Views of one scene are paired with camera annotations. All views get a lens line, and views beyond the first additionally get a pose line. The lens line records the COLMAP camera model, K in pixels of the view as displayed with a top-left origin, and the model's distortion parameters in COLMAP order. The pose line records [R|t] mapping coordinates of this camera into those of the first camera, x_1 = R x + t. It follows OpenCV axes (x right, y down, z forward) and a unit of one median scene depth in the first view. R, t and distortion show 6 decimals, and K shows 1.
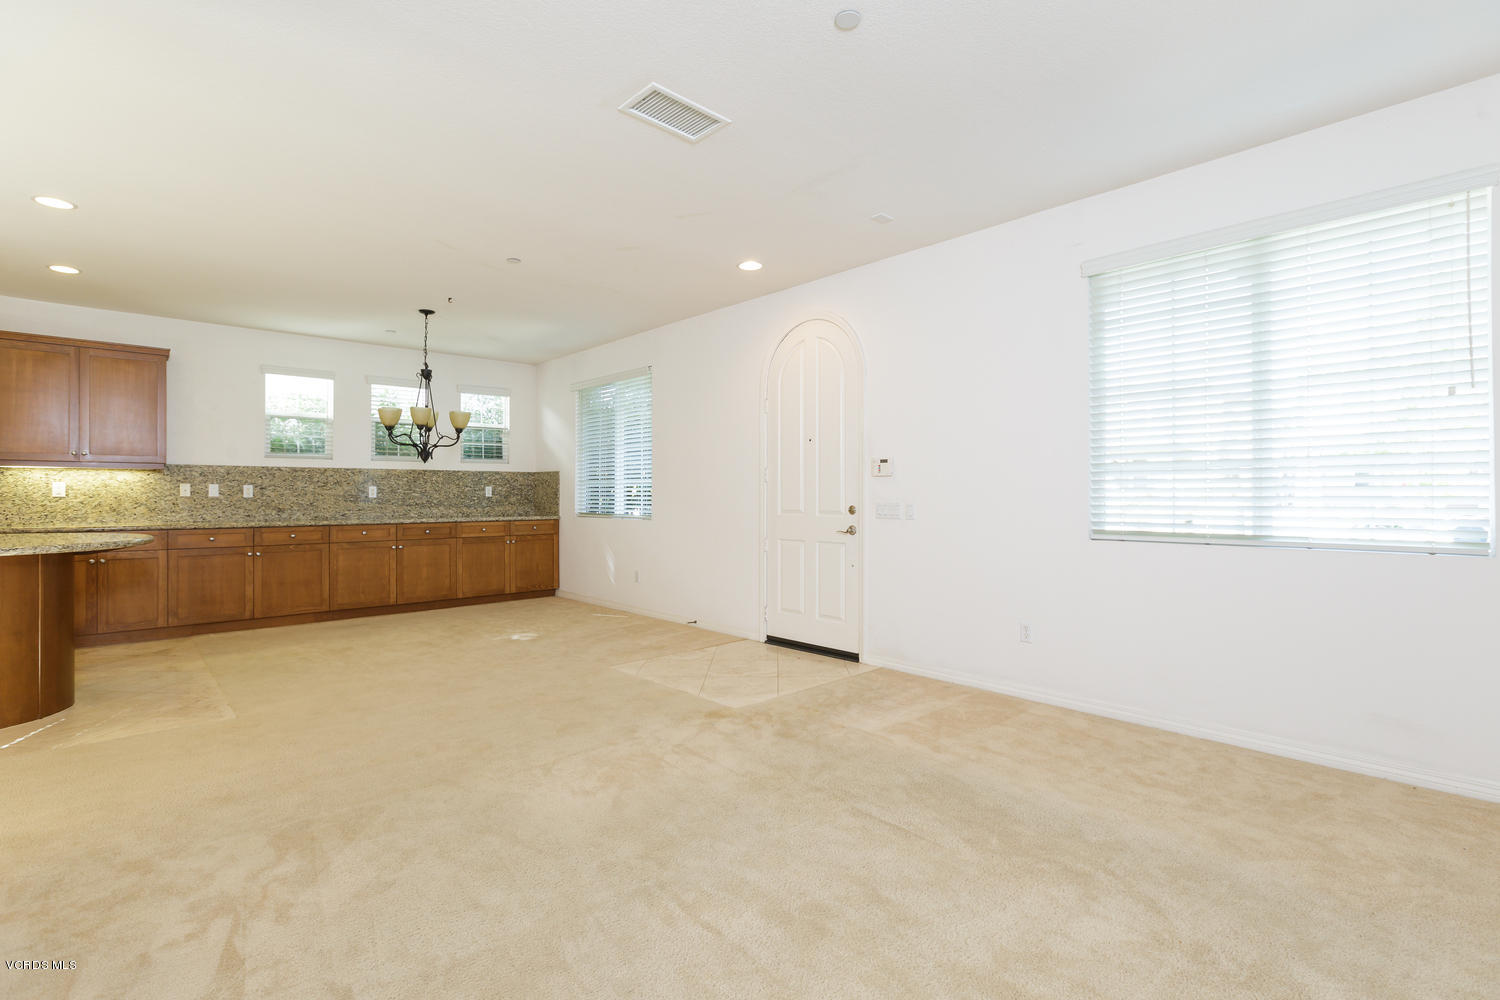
lens RADIAL K [[705.1, 0, 752.5], [0, 705.1, 503.5], [0, 0, 1]] dist [-0.004028, -0.001145]
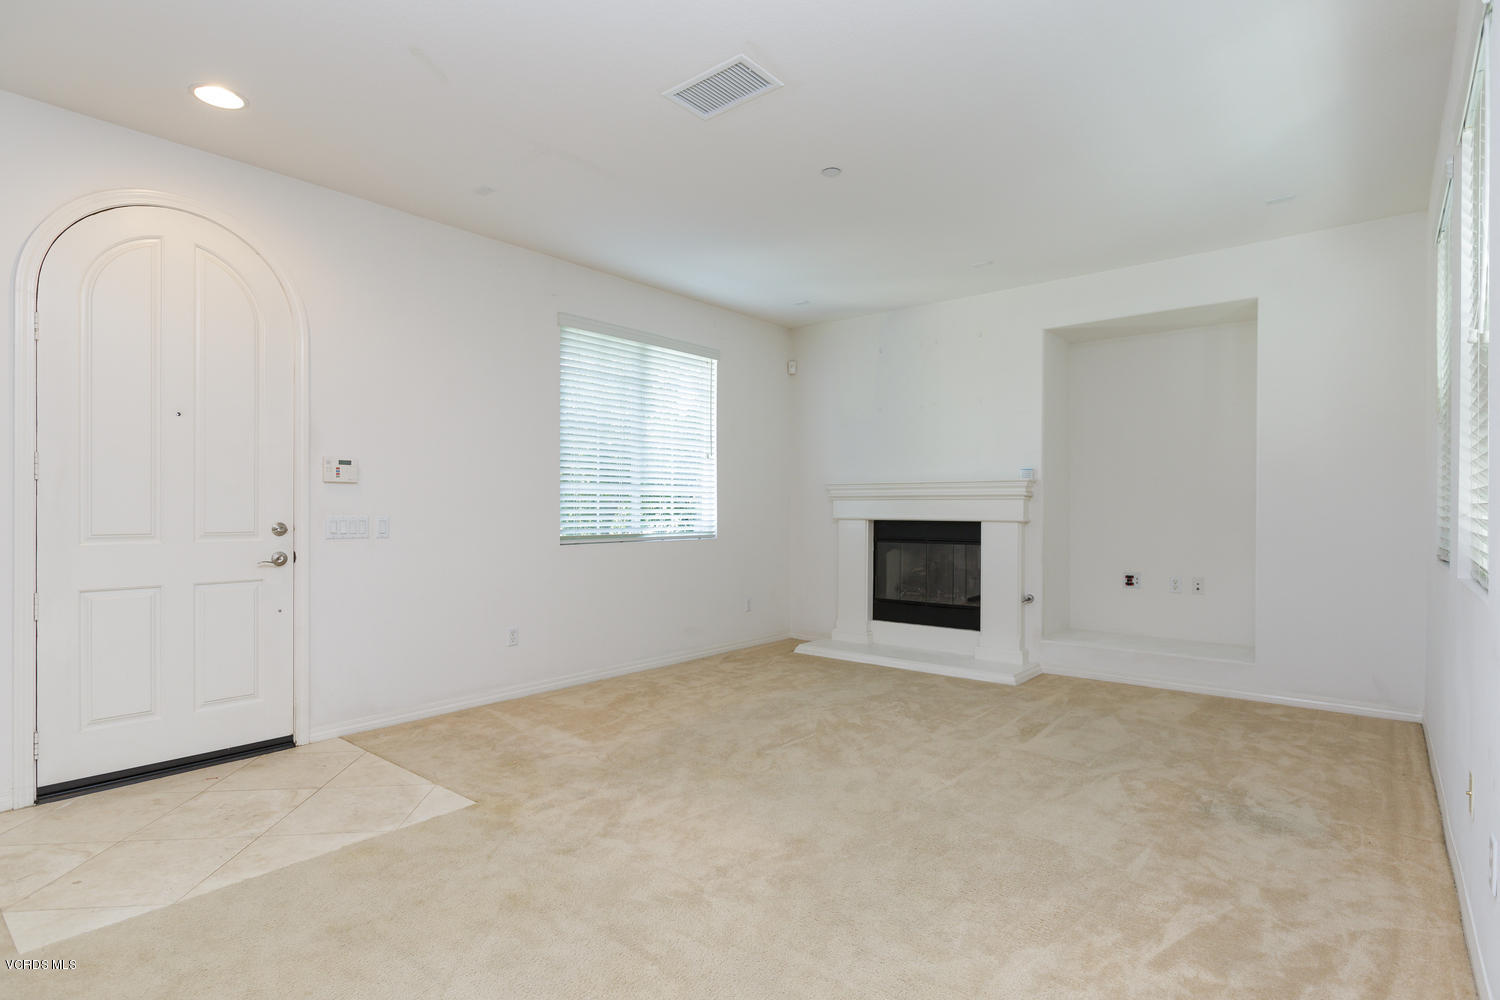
lens RADIAL K [[772.7, 0, 748.5], [0, 772.7, 507.7], [0, 0, 1]] dist [0.003782, -0.000637]
pose [[-0.119373, 0.000034, 0.992849, -0.506495], [0.010529, 0.999944, 0.001231, -0.006110], [-0.992794, 0.010600, -0.119367, 0.488773]]
